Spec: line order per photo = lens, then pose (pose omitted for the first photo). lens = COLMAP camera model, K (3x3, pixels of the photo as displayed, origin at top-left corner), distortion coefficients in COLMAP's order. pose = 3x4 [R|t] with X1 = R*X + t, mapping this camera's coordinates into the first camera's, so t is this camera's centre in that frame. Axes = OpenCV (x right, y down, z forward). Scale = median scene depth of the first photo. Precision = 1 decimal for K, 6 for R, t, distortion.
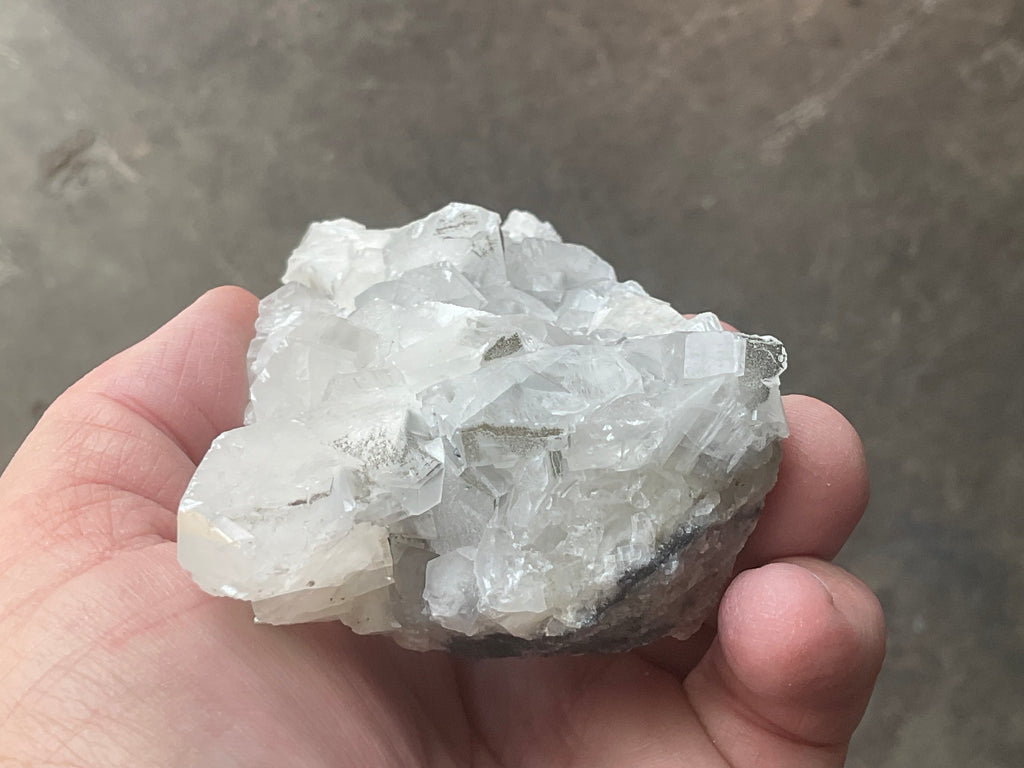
lens RADIAL K [[1580.4, 0, 512.0], [0, 1580.4, 384.0], [0, 0, 1]] dist [0.051819, -0.055455]
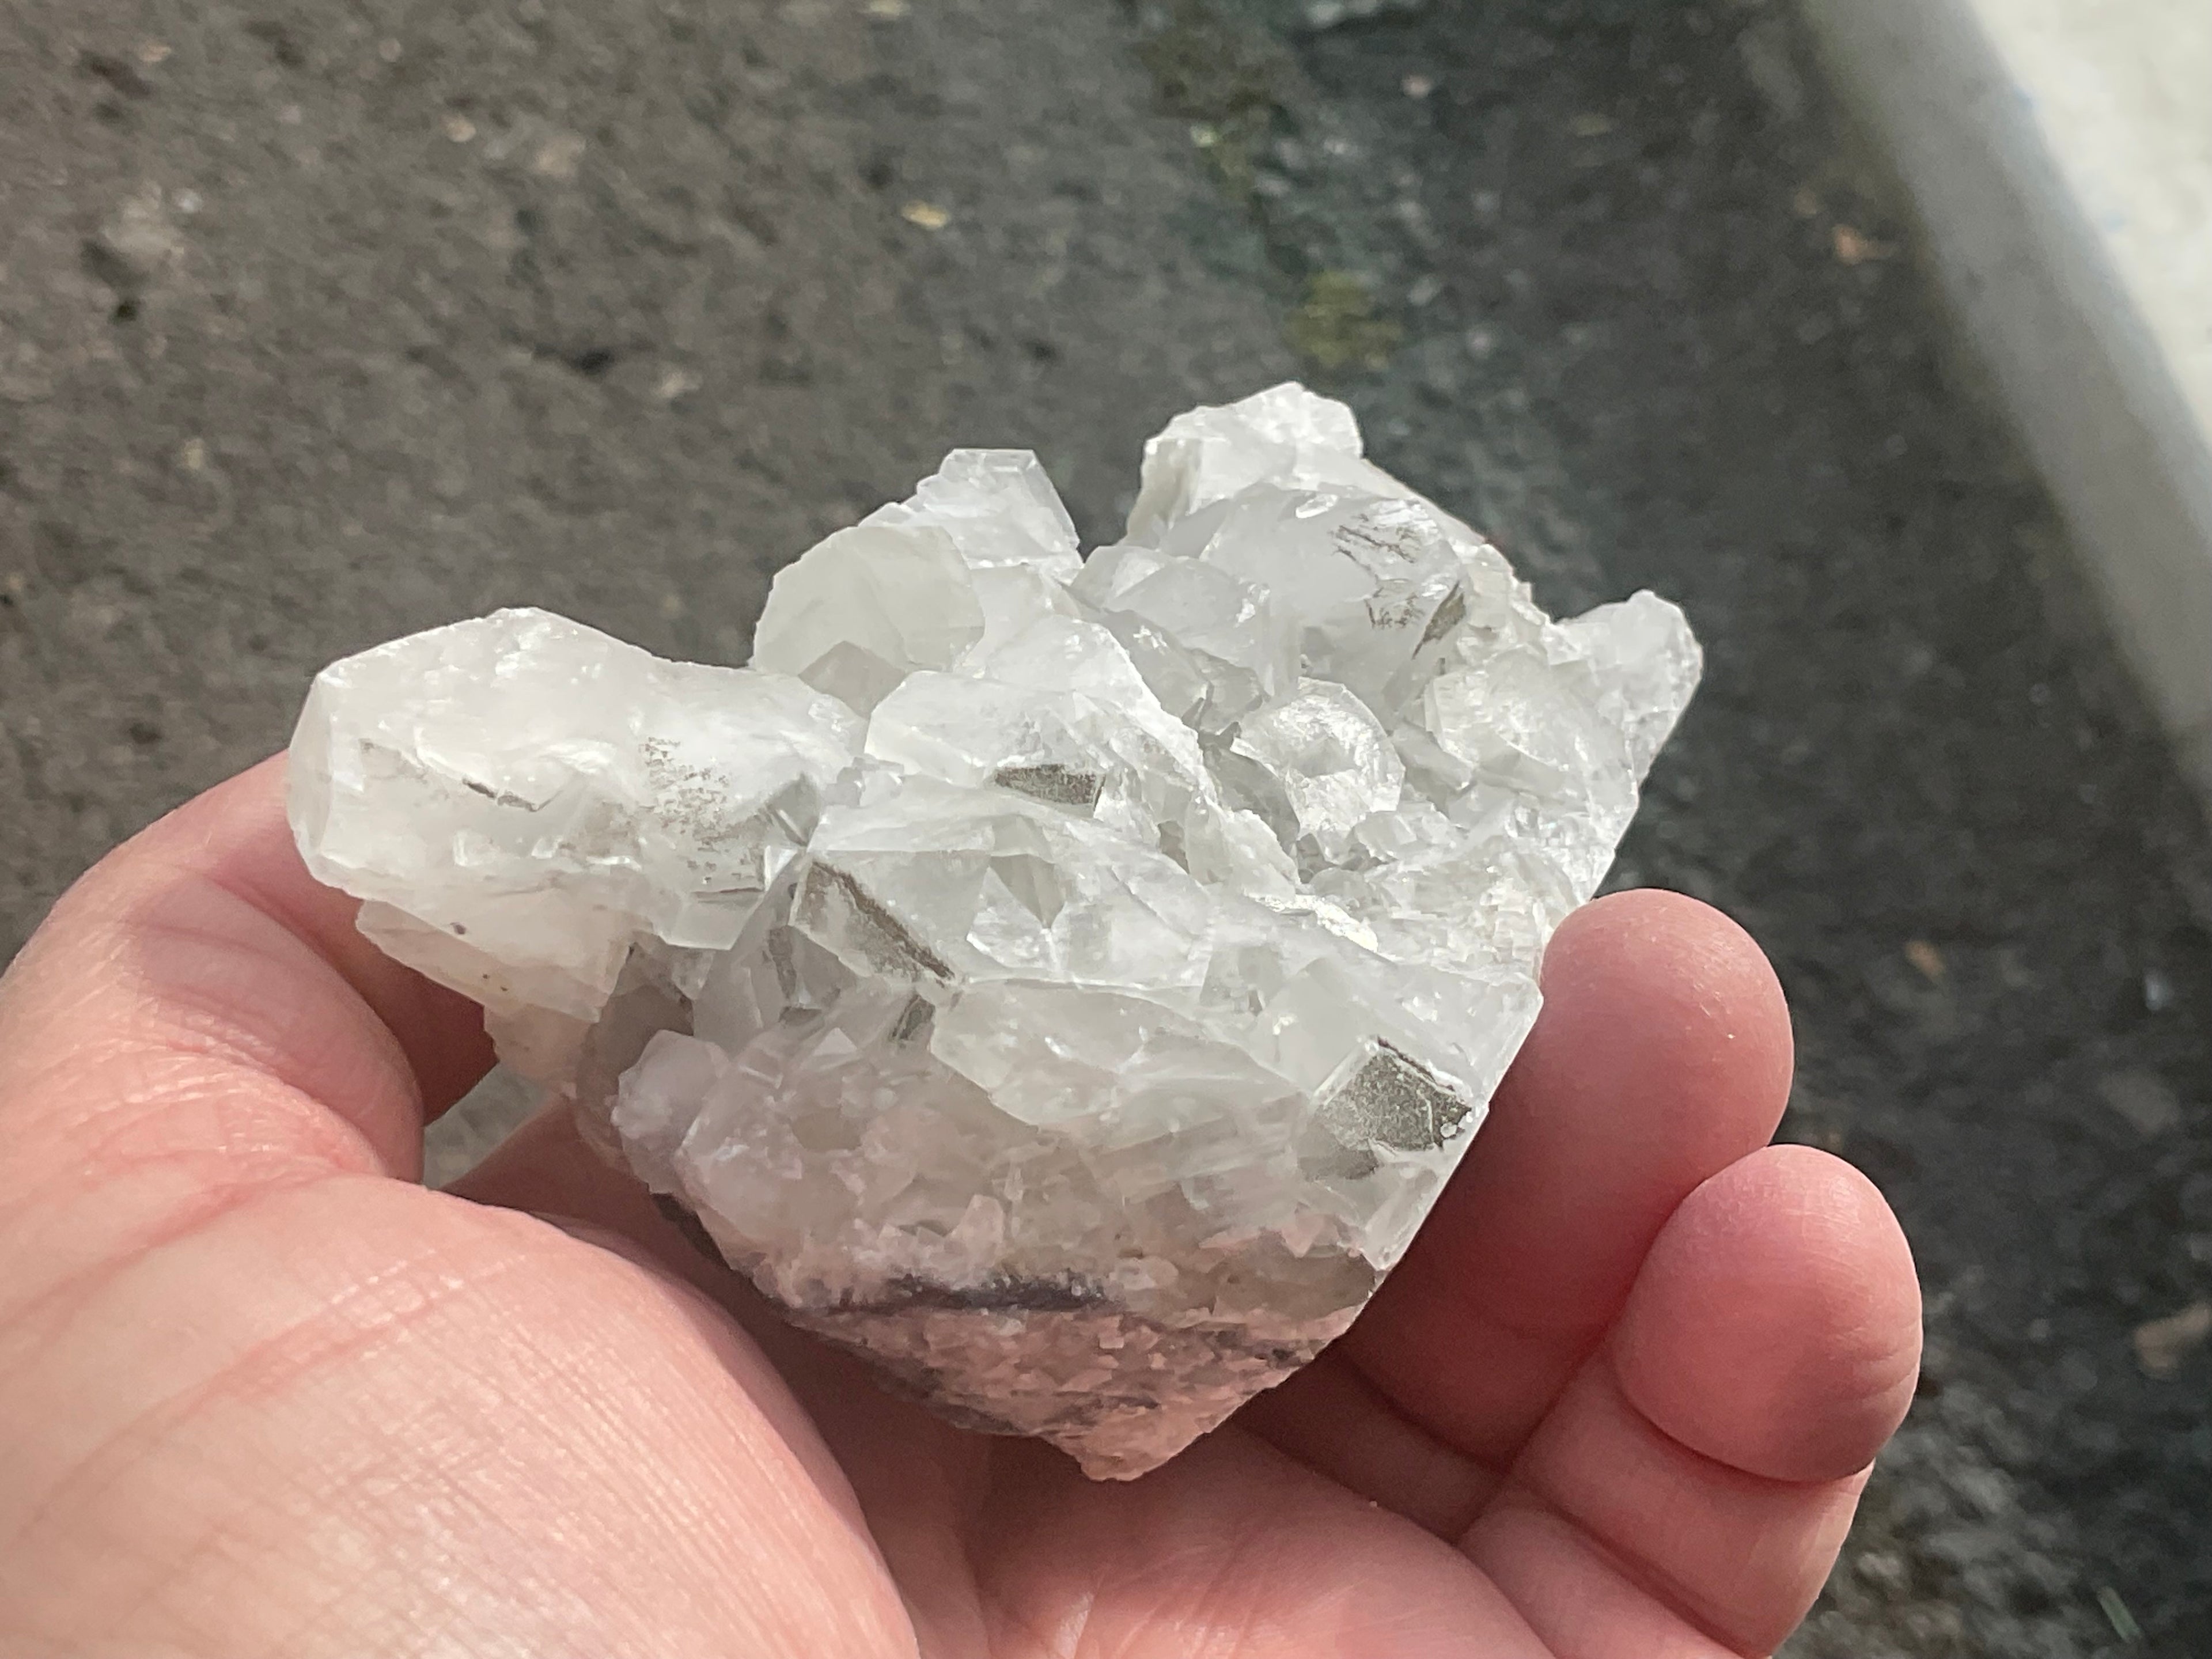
lens RADIAL K [[3388.6, 0, 1102.8], [0, 3388.6, 846.7], [0, 0, 1]] dist [0.047313, -0.025815]
pose [[0.760159, 0.582025, -0.288799, 0.348176], [-0.557223, 0.812580, 0.170926, -0.210836], [0.334155, 0.030995, 0.942008, -0.011907]]
